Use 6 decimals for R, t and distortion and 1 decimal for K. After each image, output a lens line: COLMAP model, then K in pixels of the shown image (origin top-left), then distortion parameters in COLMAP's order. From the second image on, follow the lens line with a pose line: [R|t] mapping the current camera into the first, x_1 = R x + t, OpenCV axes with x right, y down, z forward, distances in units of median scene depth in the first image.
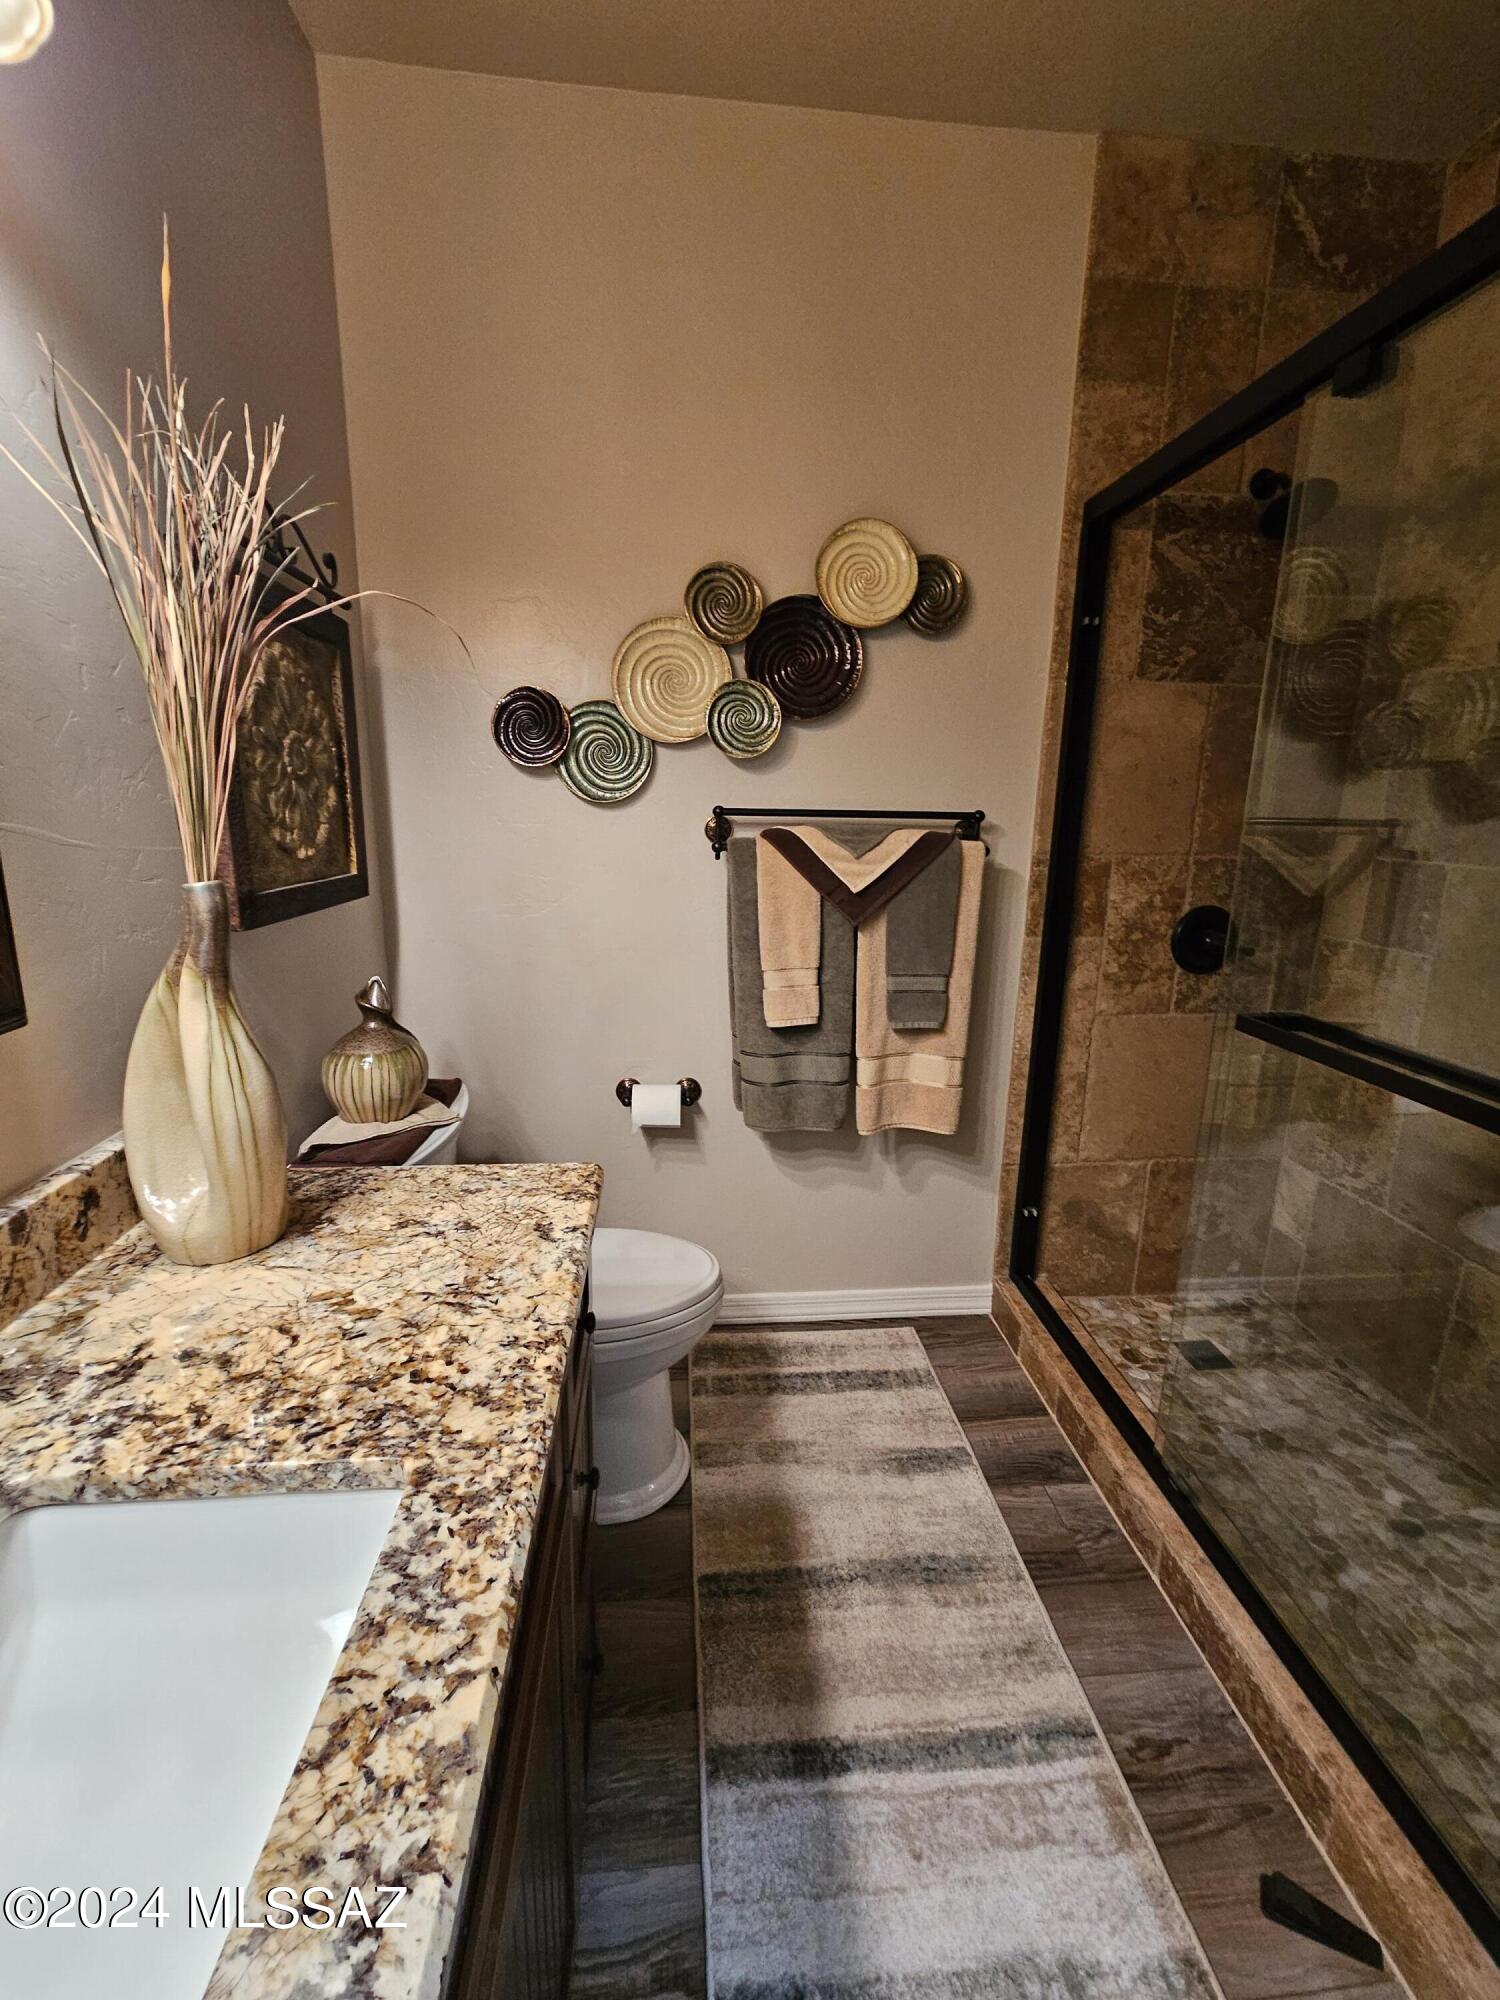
lens RADIAL K [[826.7, 0, 745.0], [0, 826.7, 984.1], [0, 0, 1]] dist [0.000188, 0.000046]
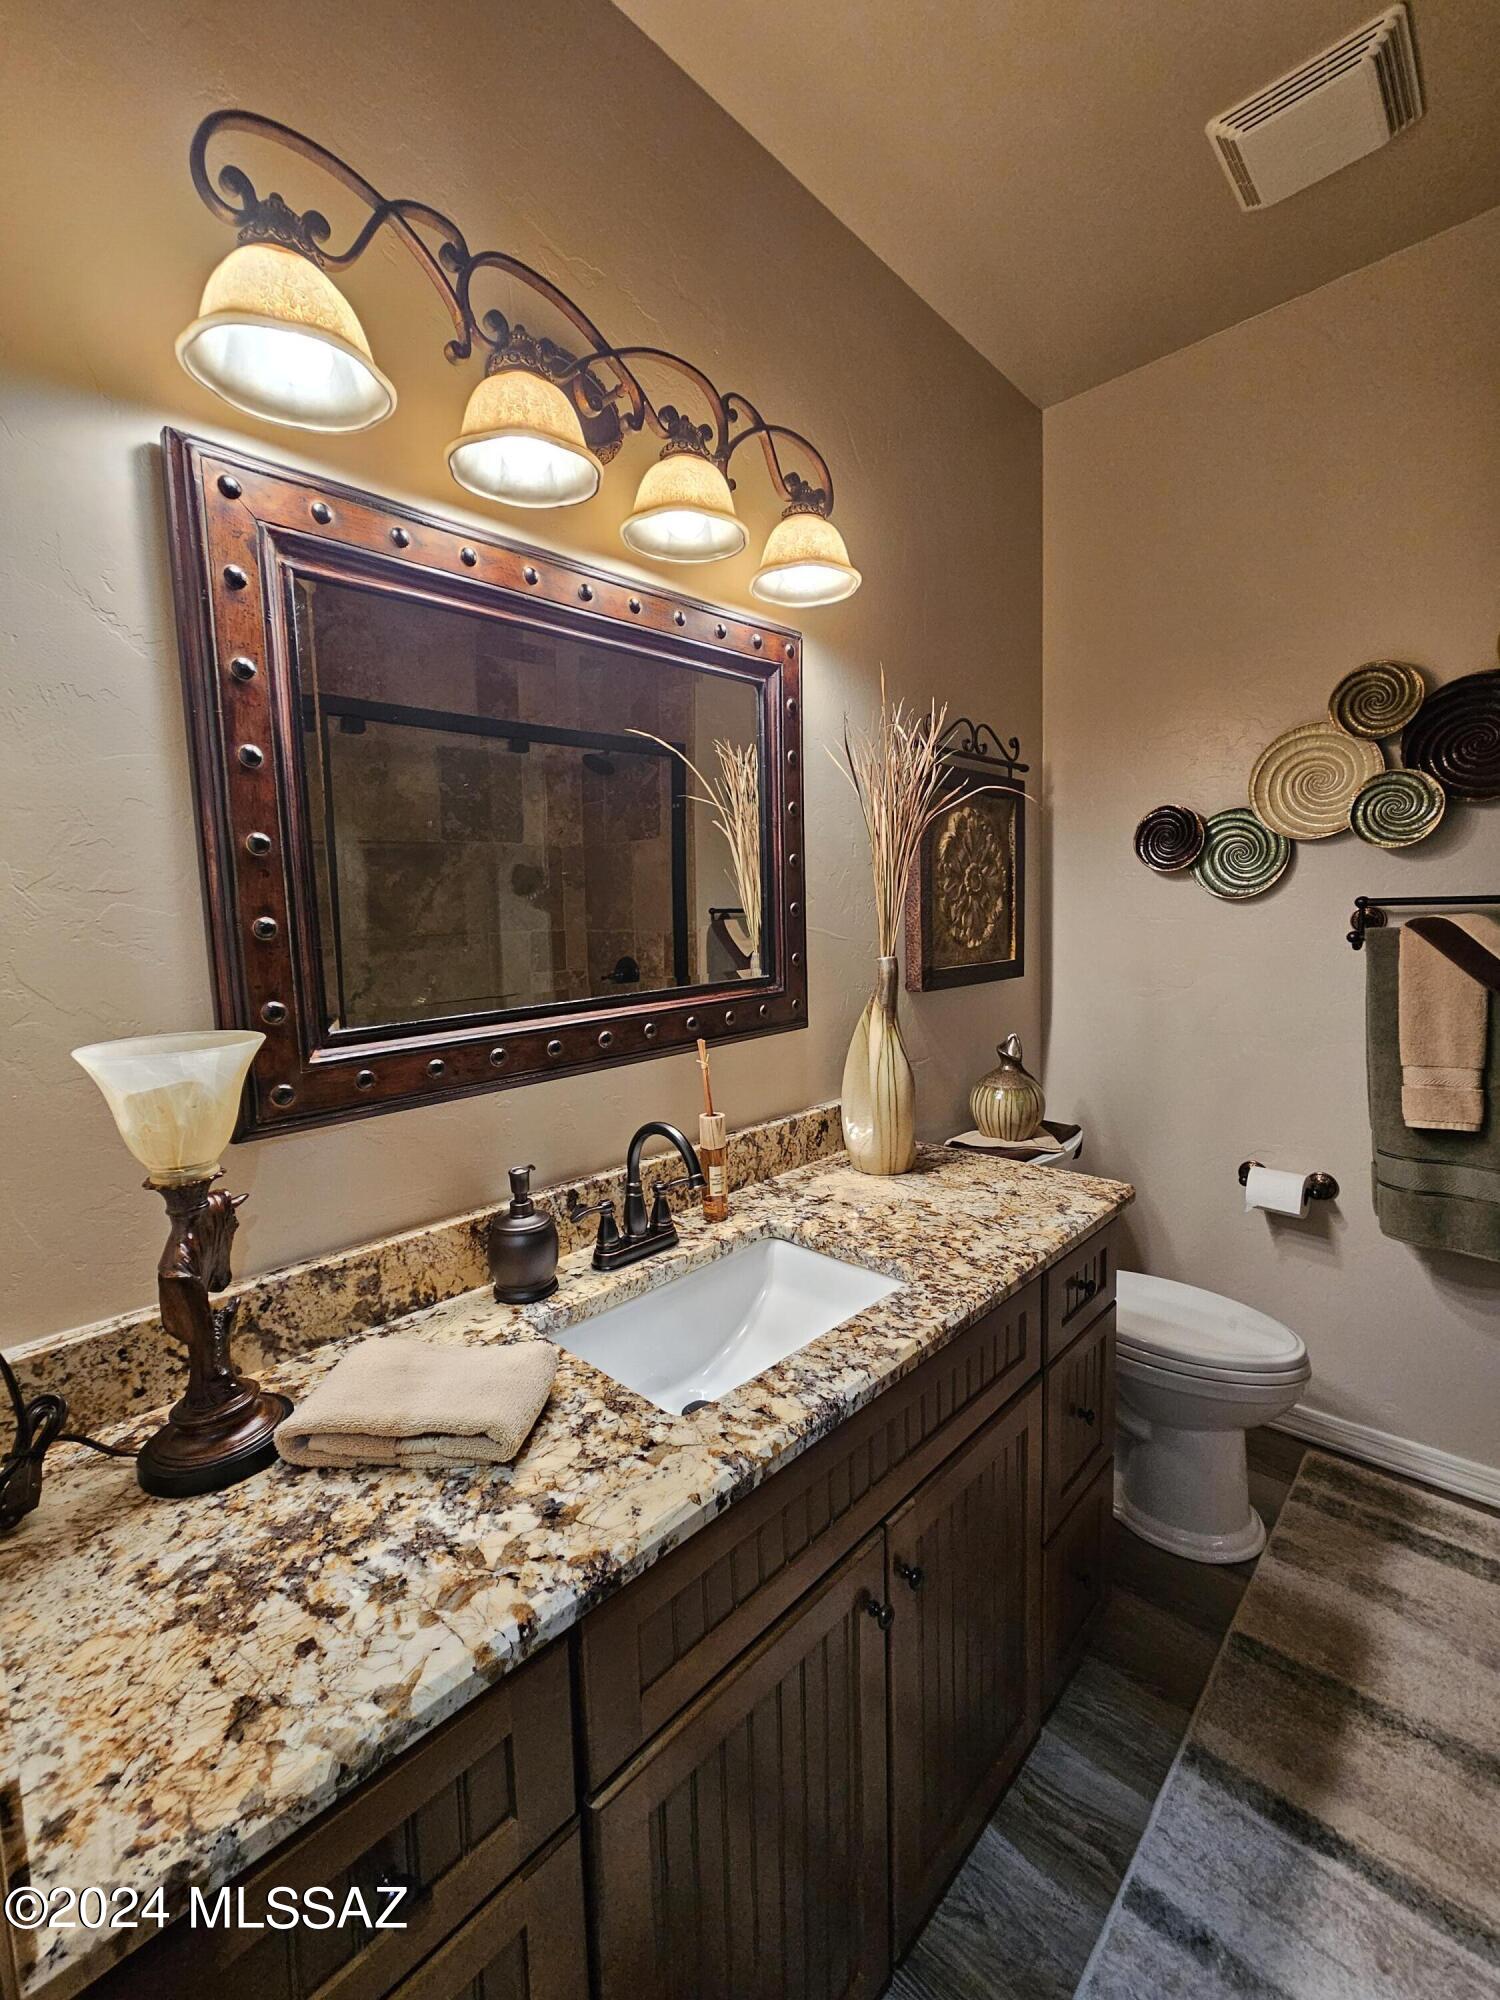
lens RADIAL K [[826.7, 0, 749.5], [0, 826.7, 993.9], [0, 0, 1]] dist [0.000188, 0.000046]
pose [[0.661621, 0.039227, -0.748812, 0.299482], [-0.117828, 0.991663, -0.052160, 0.050928], [0.740523, 0.122741, 0.660727, -0.244752]]
